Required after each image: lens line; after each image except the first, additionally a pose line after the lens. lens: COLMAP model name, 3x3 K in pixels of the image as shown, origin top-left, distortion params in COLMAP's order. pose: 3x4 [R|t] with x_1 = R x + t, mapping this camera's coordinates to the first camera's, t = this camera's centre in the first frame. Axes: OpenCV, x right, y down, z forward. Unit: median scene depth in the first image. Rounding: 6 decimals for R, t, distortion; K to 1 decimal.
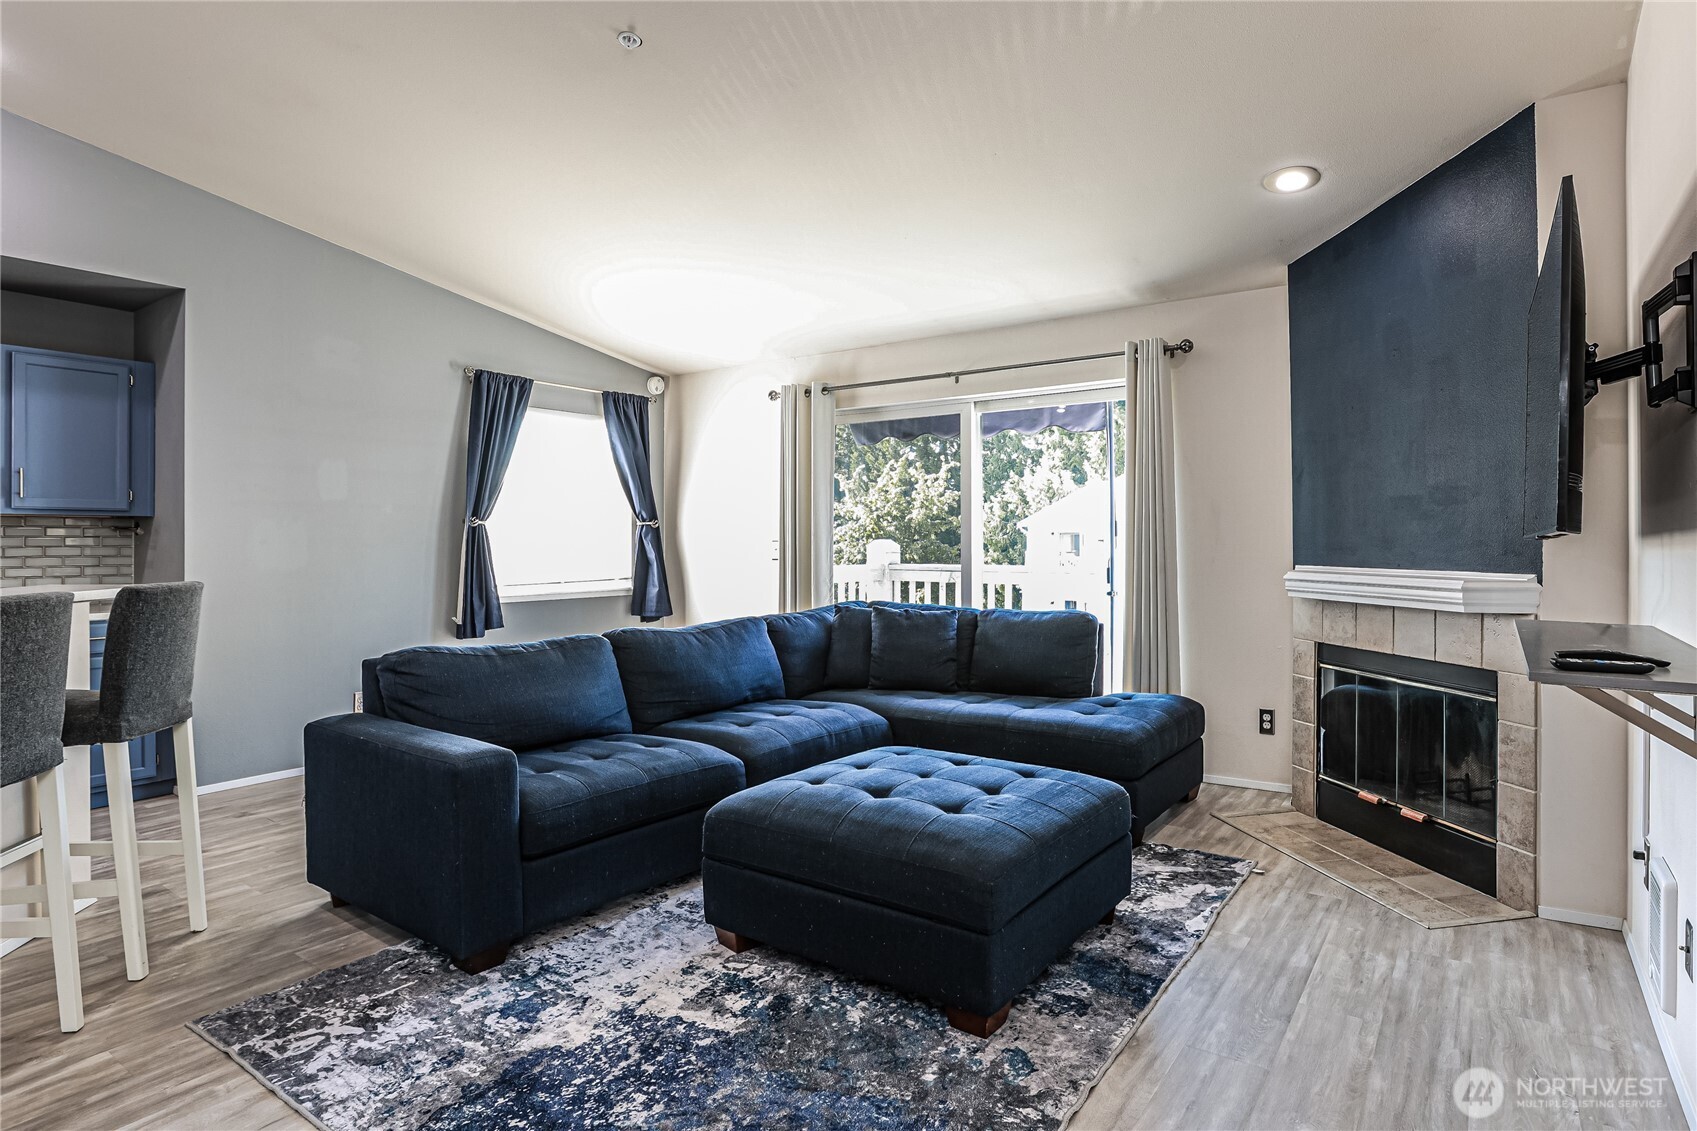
lens RADIAL K [[902.8, 0, 841.9], [0, 902.8, 544.2], [0, 0, 1]] dist [-0.023723, -0.000149]
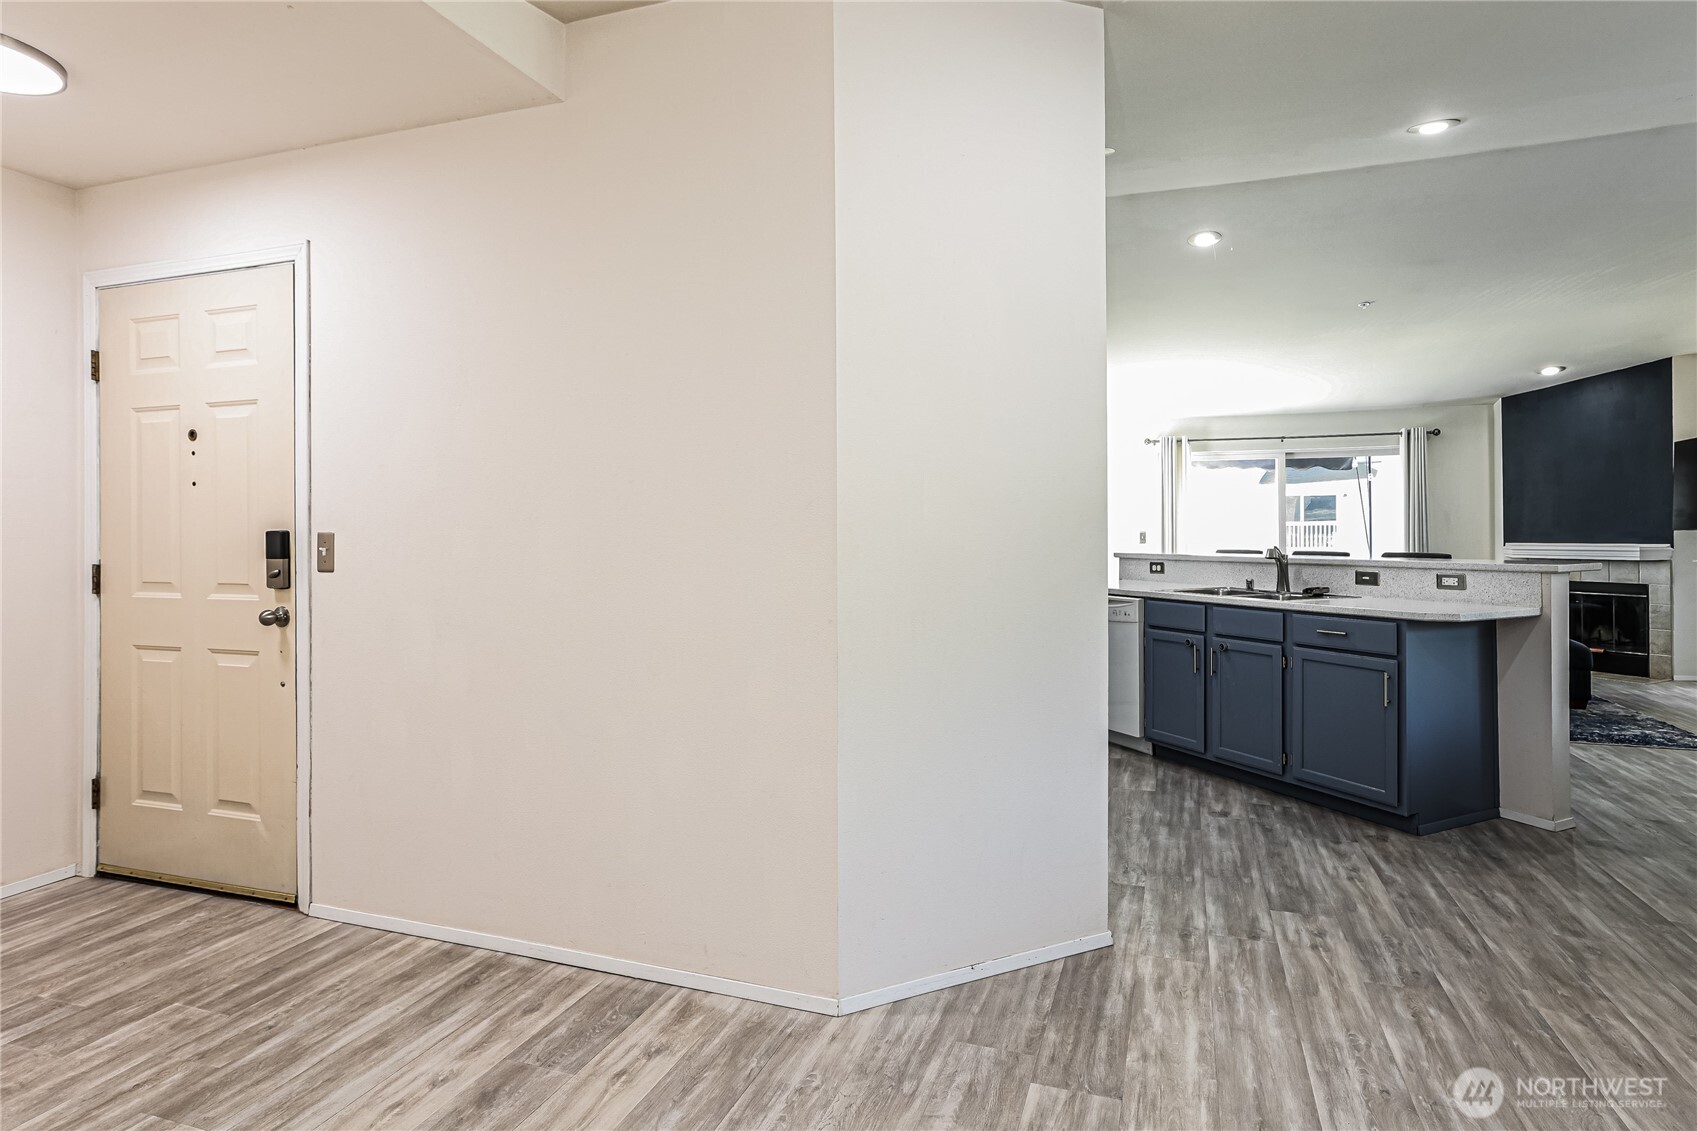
lens RADIAL K [[894.3, 0, 846.9], [0, 894.3, 532.6], [0, 0, 1]] dist [-0.000447, 0.023364]
pose [[0.961423, 0.001741, 0.275070, -1.488672], [-0.000469, 0.999989, -0.004691, 0.009089], [-0.275075, 0.004381, 0.961413, -0.571635]]
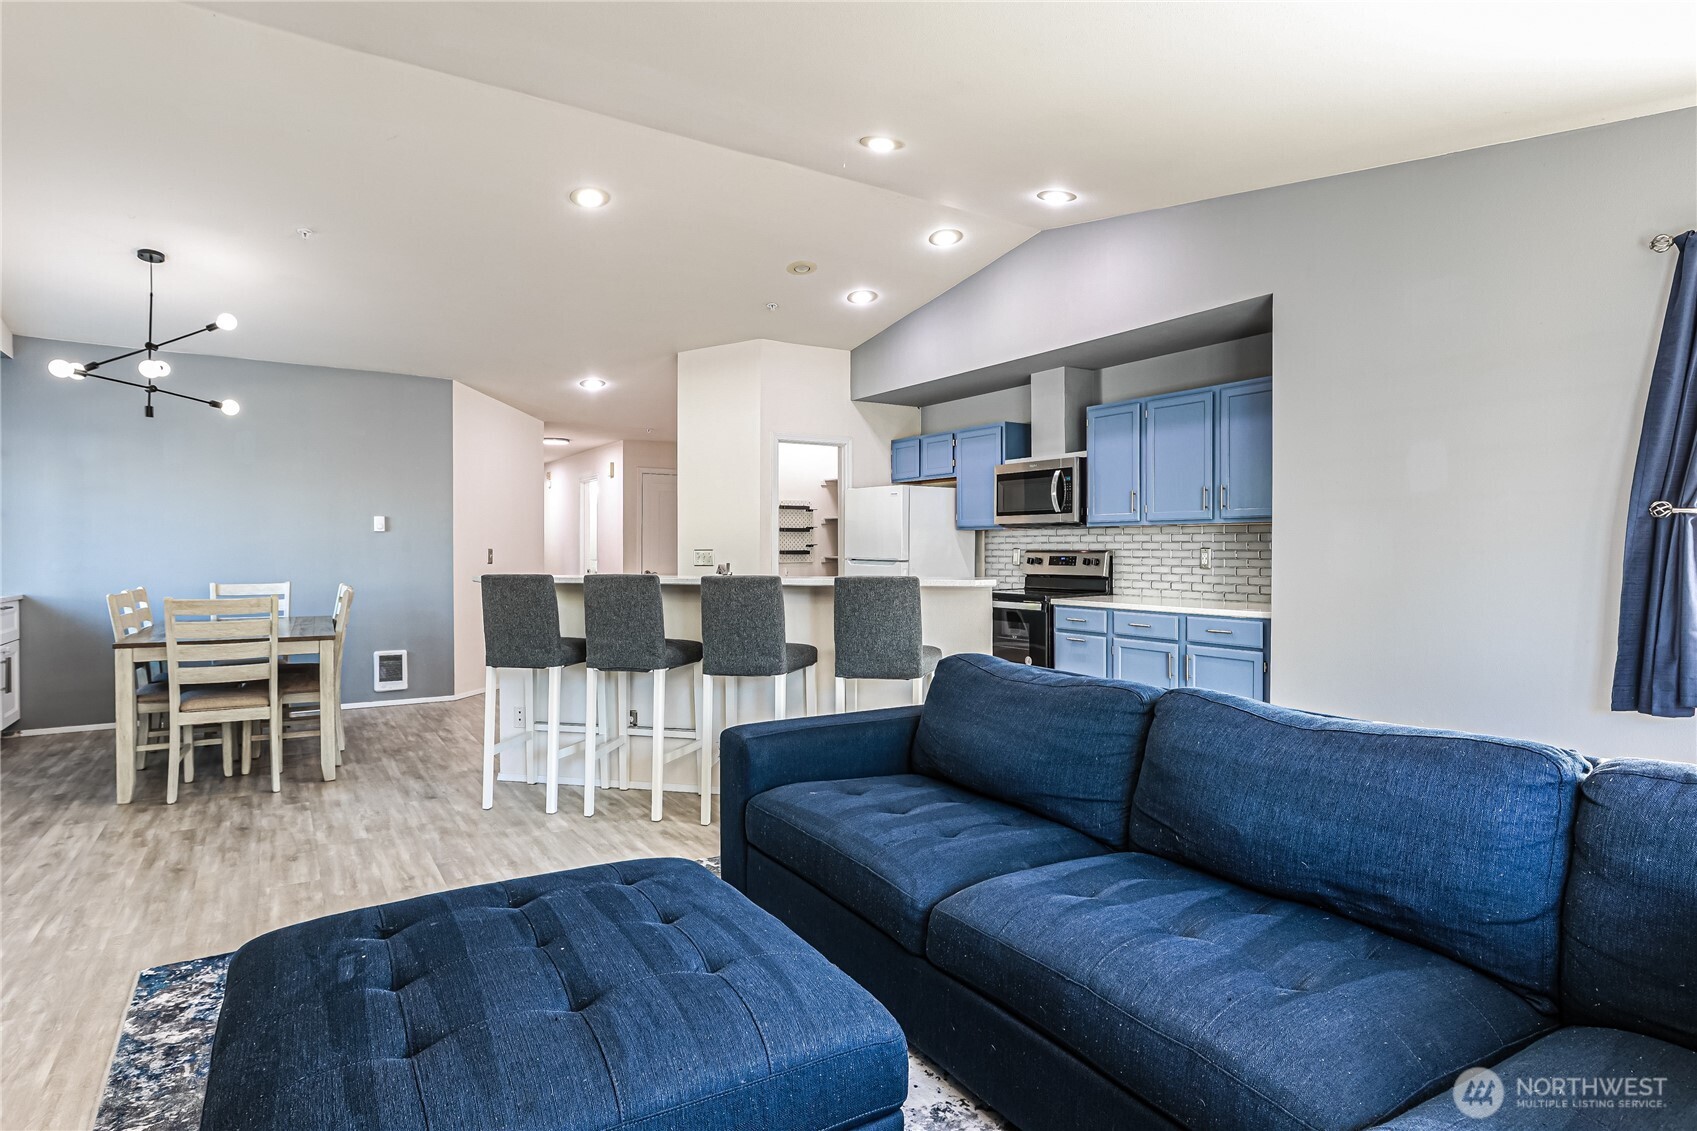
lens RADIAL K [[894.3, 0, 846.9], [0, 894.3, 532.6], [0, 0, 1]] dist [-0.000447, 0.023364]
pose [[-0.362882, -0.014300, -0.931725, 0.394501], [0.003129, 0.999858, -0.016565, -0.002155], [0.931830, -0.008926, -0.362786, 0.955418]]
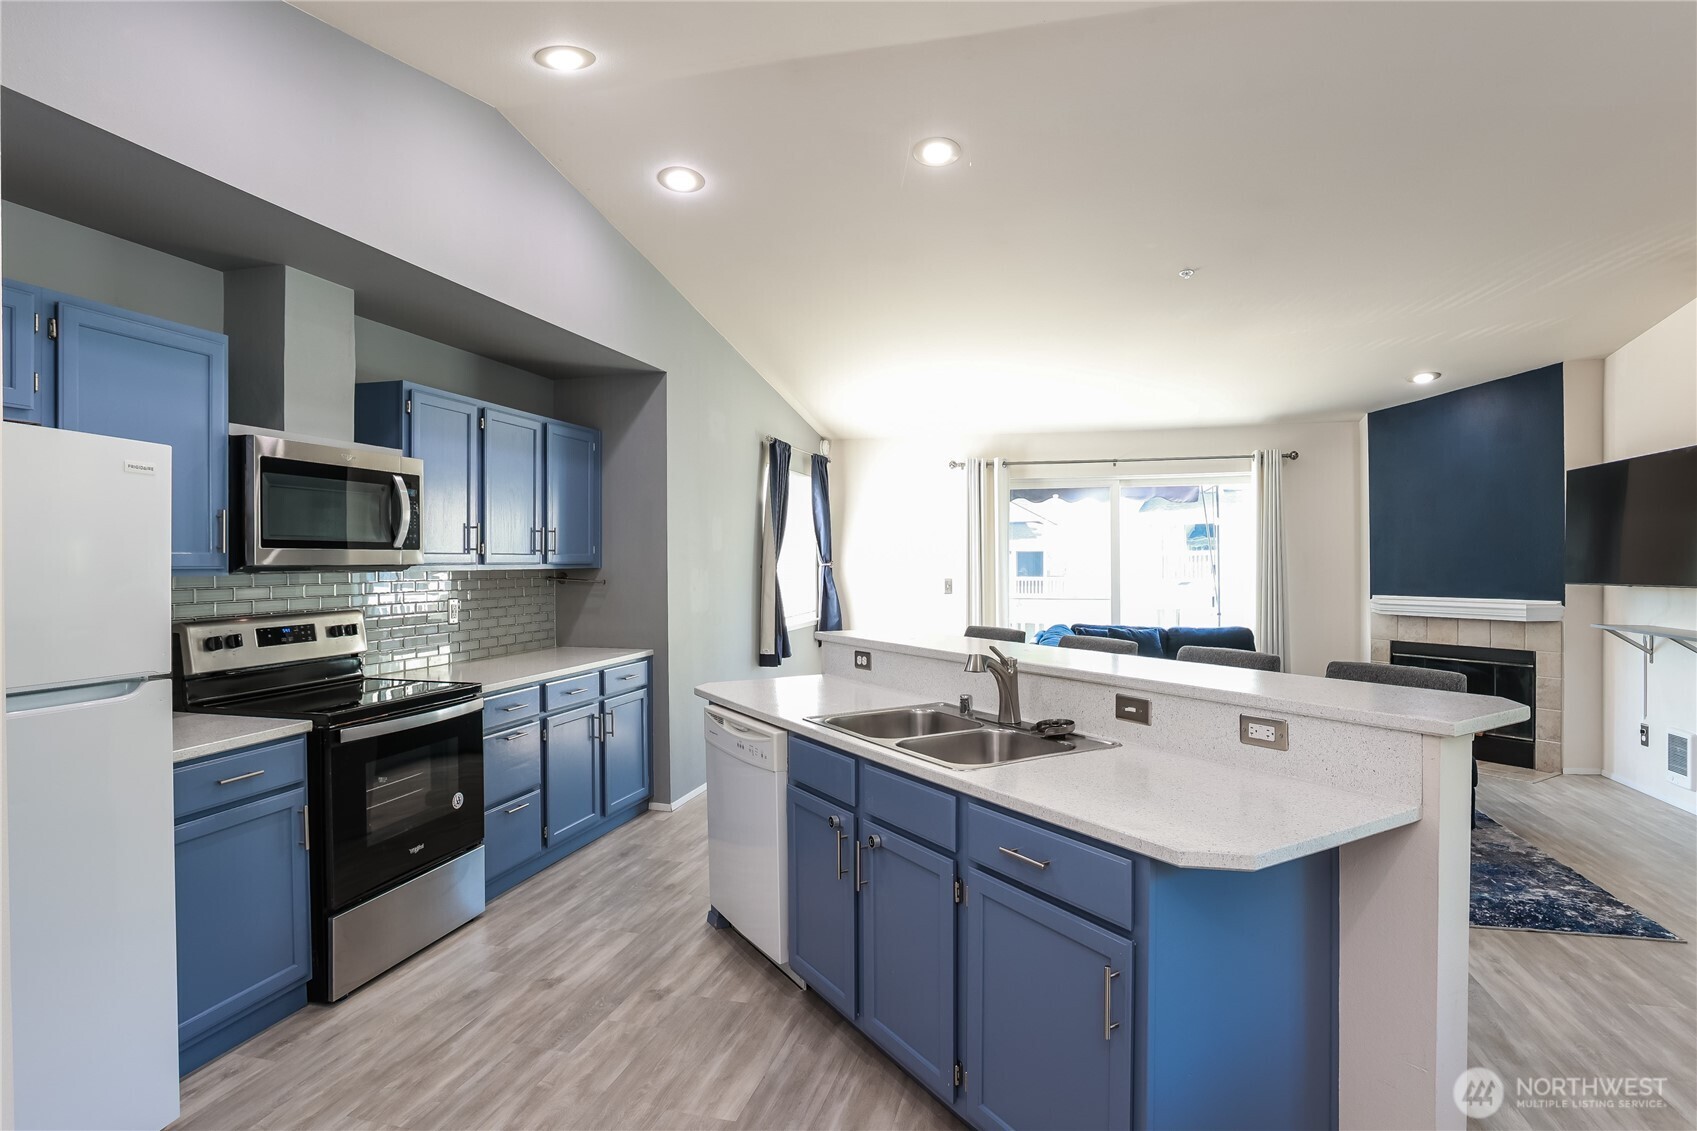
lens RADIAL K [[901.9, 0, 848.5], [0, 901.9, 565.5], [0, 0, 1]] dist [-0.005181, -0.000101]
pose [[0.929610, -0.005070, 0.368509, -0.978276], [0.003659, 0.999983, 0.004527, -0.041428], [-0.368526, -0.002860, 0.929613, -0.188388]]
